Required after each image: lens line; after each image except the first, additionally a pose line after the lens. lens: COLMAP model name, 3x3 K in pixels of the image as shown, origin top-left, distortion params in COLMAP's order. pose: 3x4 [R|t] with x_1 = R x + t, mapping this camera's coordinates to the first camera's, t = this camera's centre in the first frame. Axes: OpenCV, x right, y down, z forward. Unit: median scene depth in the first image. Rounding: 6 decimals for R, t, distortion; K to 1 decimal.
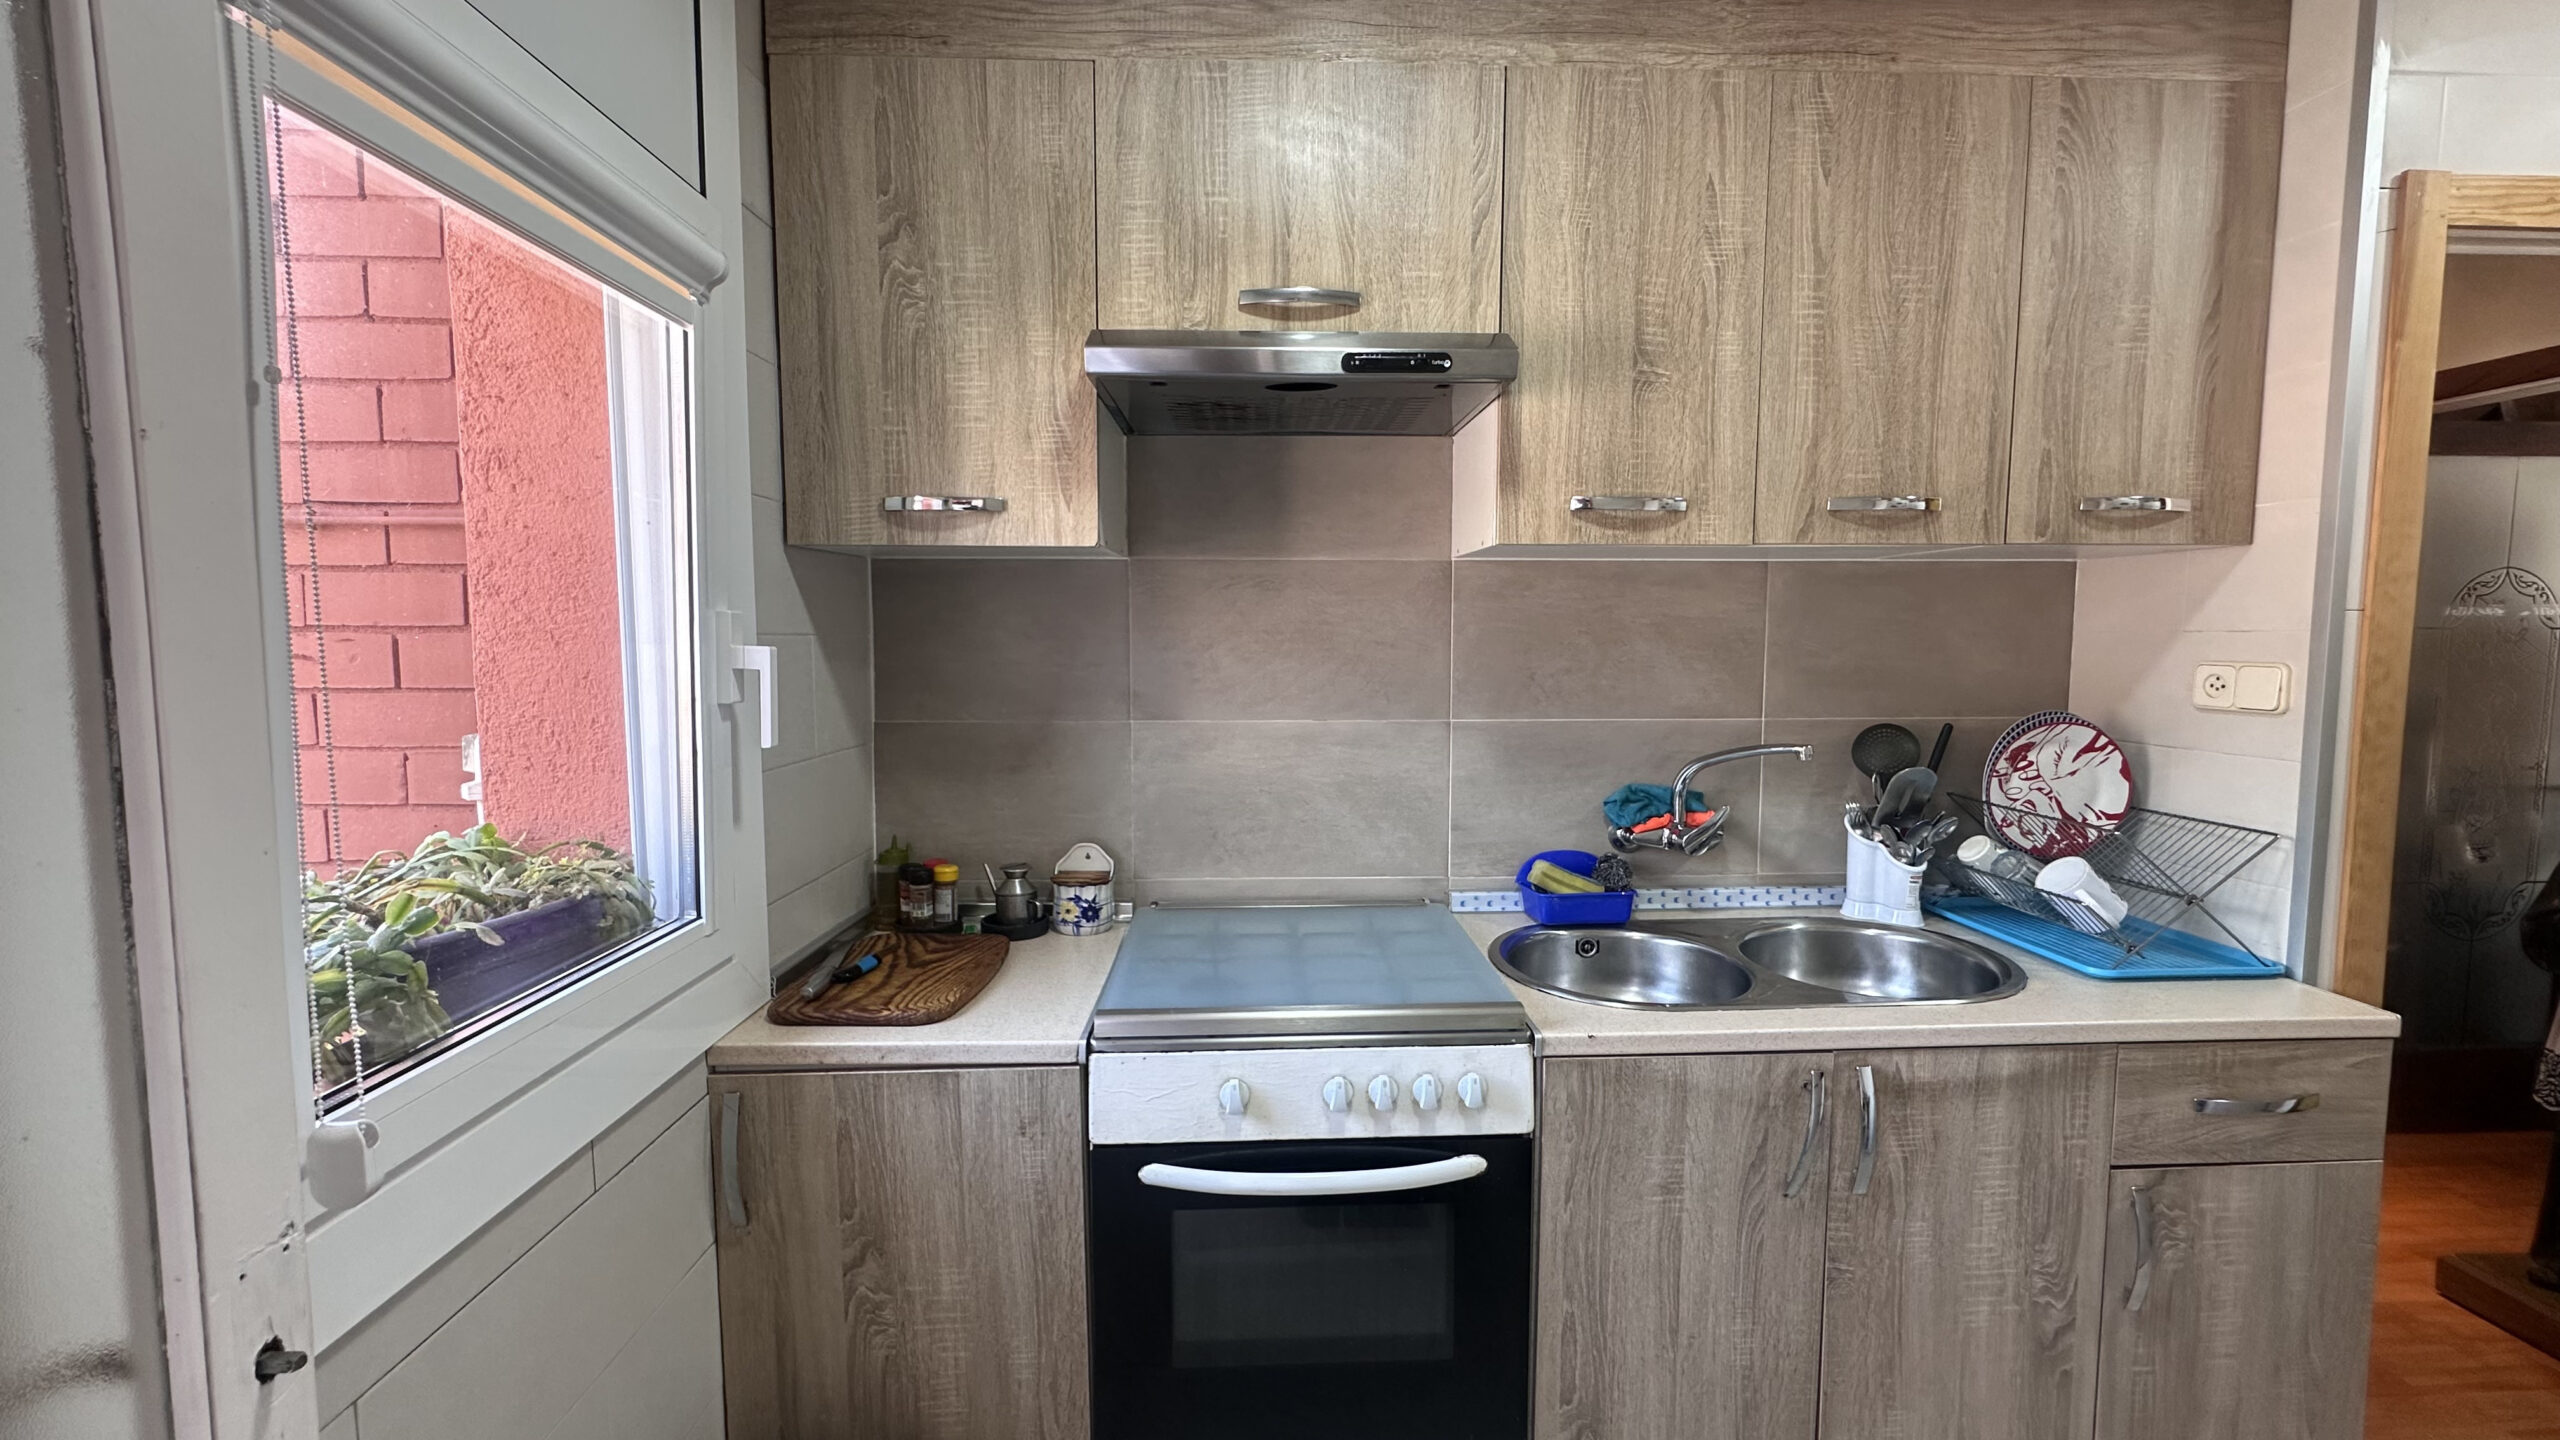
lens RADIAL K [[1021.4, 0, 1287.8], [0, 1021.4, 723.0], [0, 0, 1]] dist [-0.003258, 0.000357]
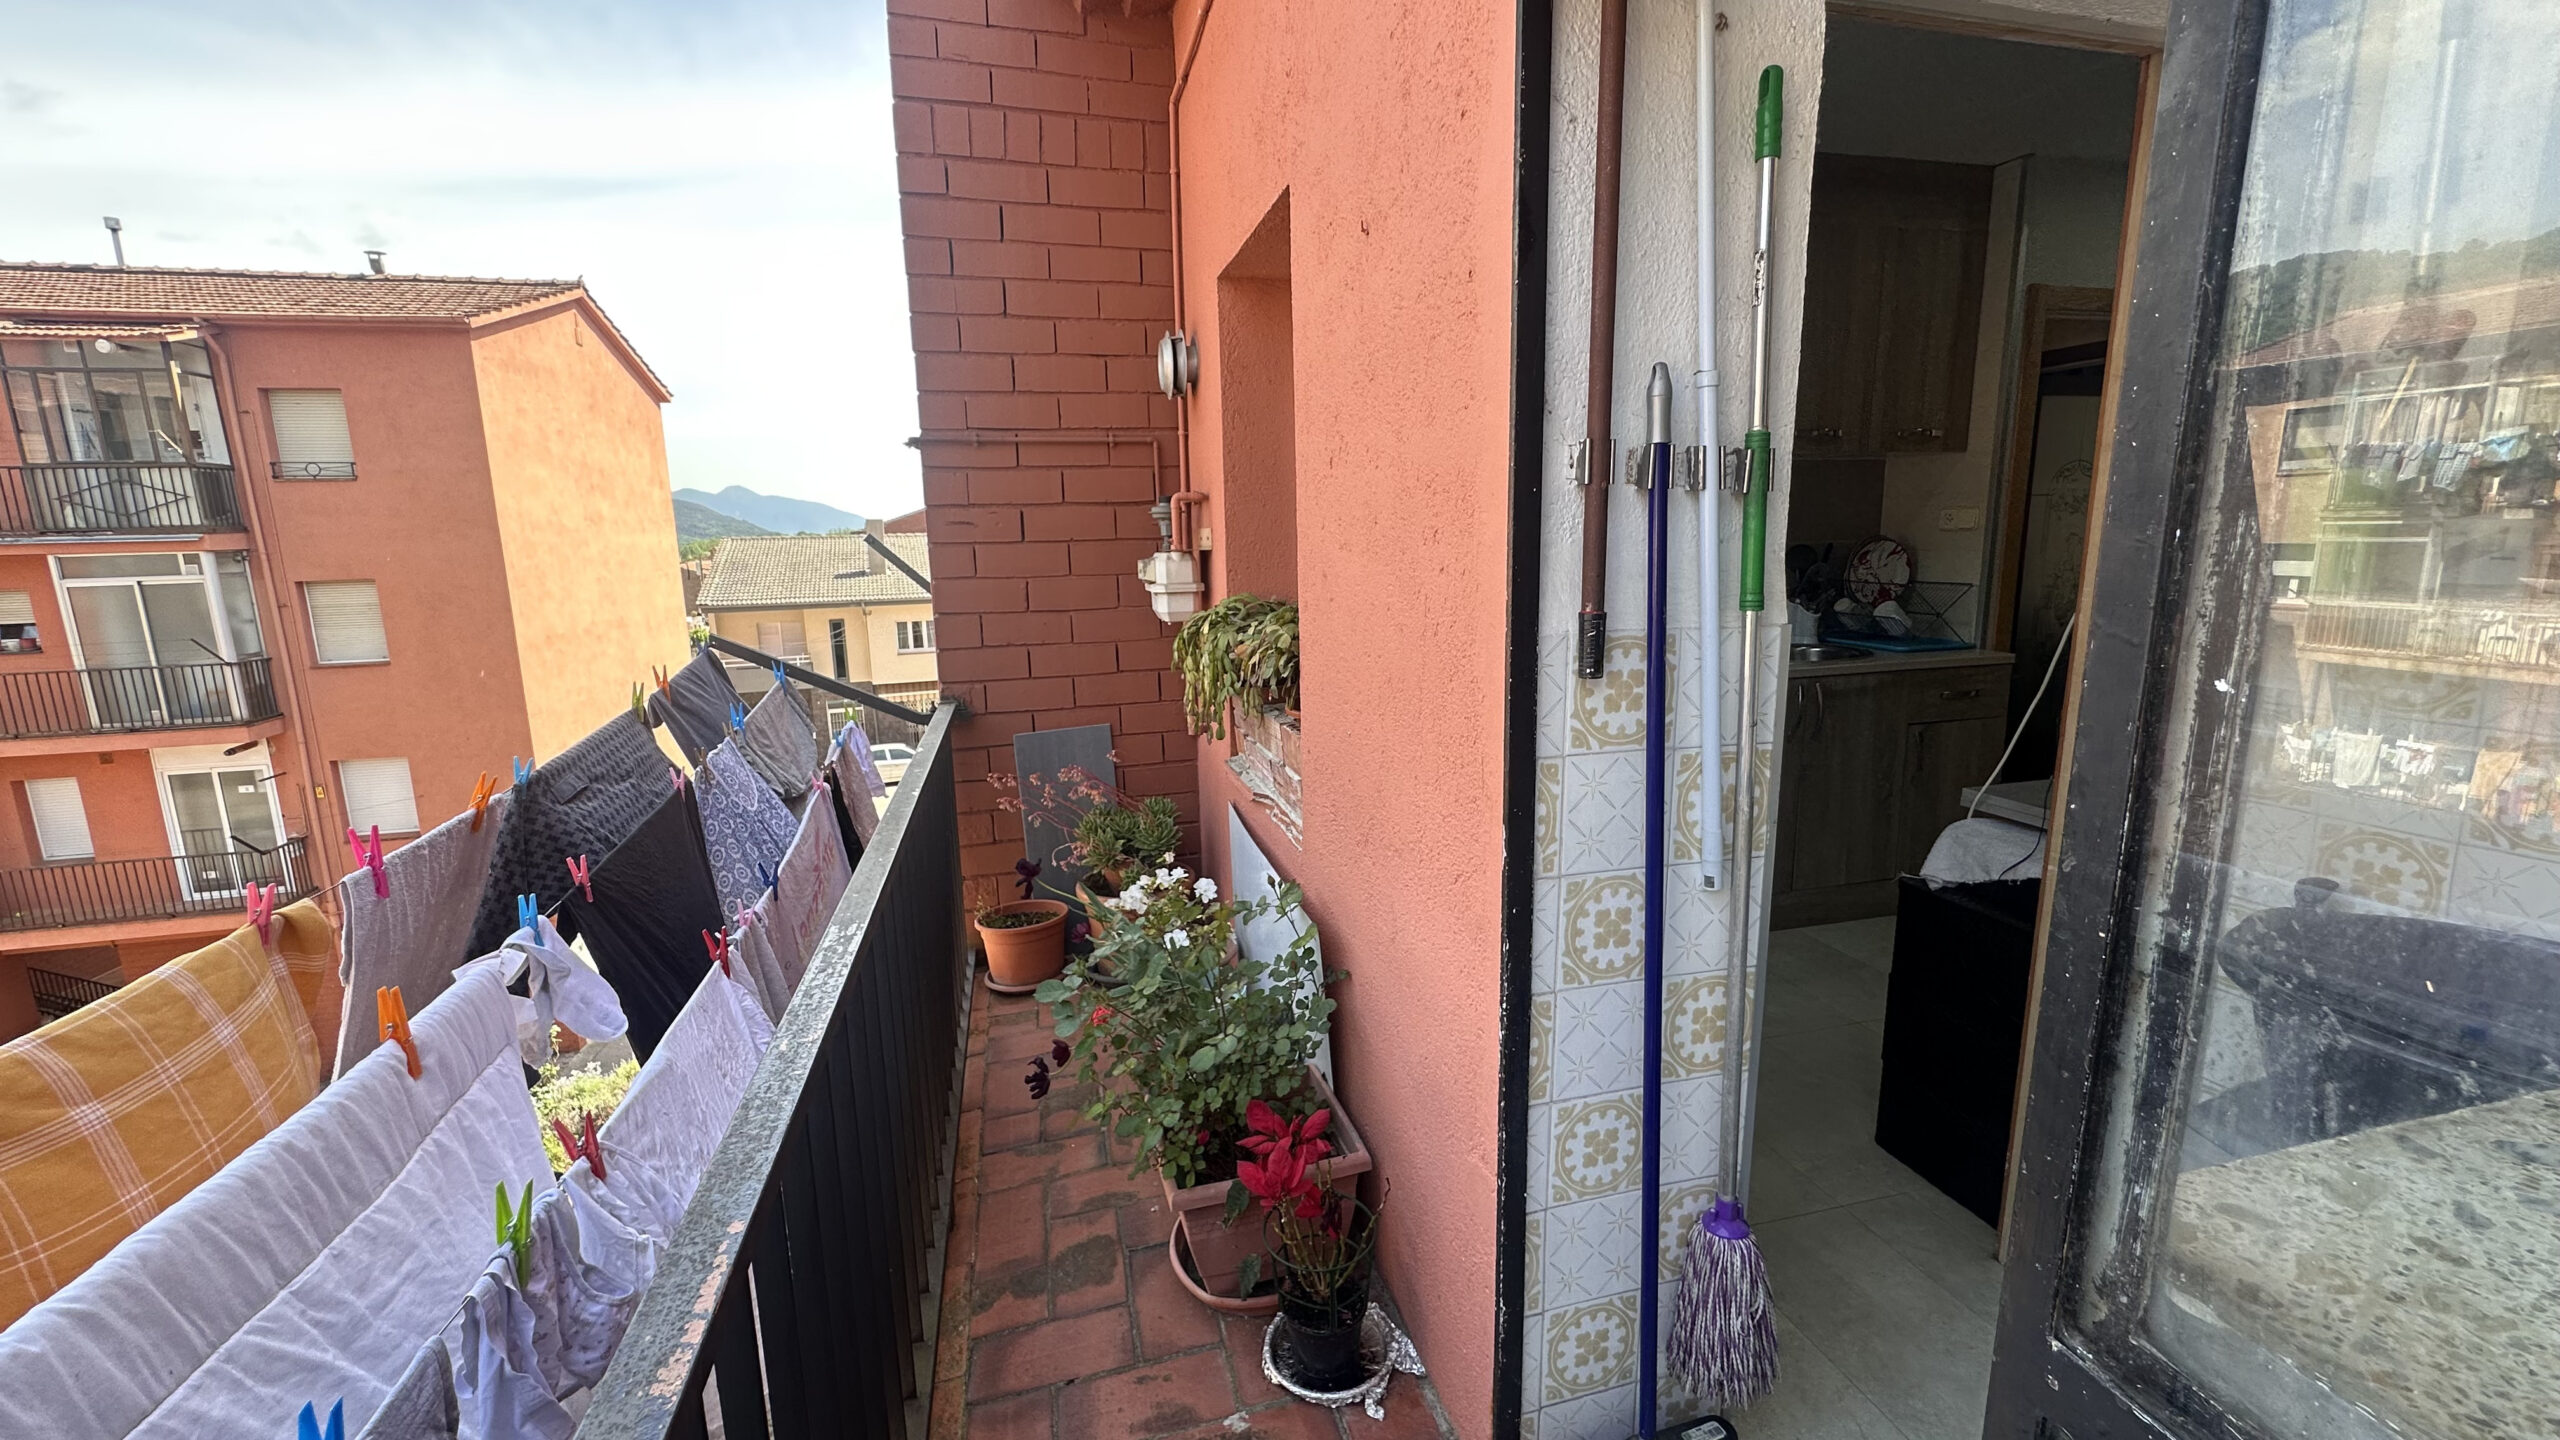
lens RADIAL K [[1021.4, 0, 1278.3], [0, 1021.4, 707.5], [0, 0, 1]] dist [-0.003258, 0.000357]
pose [[0.980702, -0.051144, 0.188703, -0.909449], [0.033156, 0.994705, 0.097280, 0.104433], [-0.192679, -0.089146, 0.977204, -0.870765]]
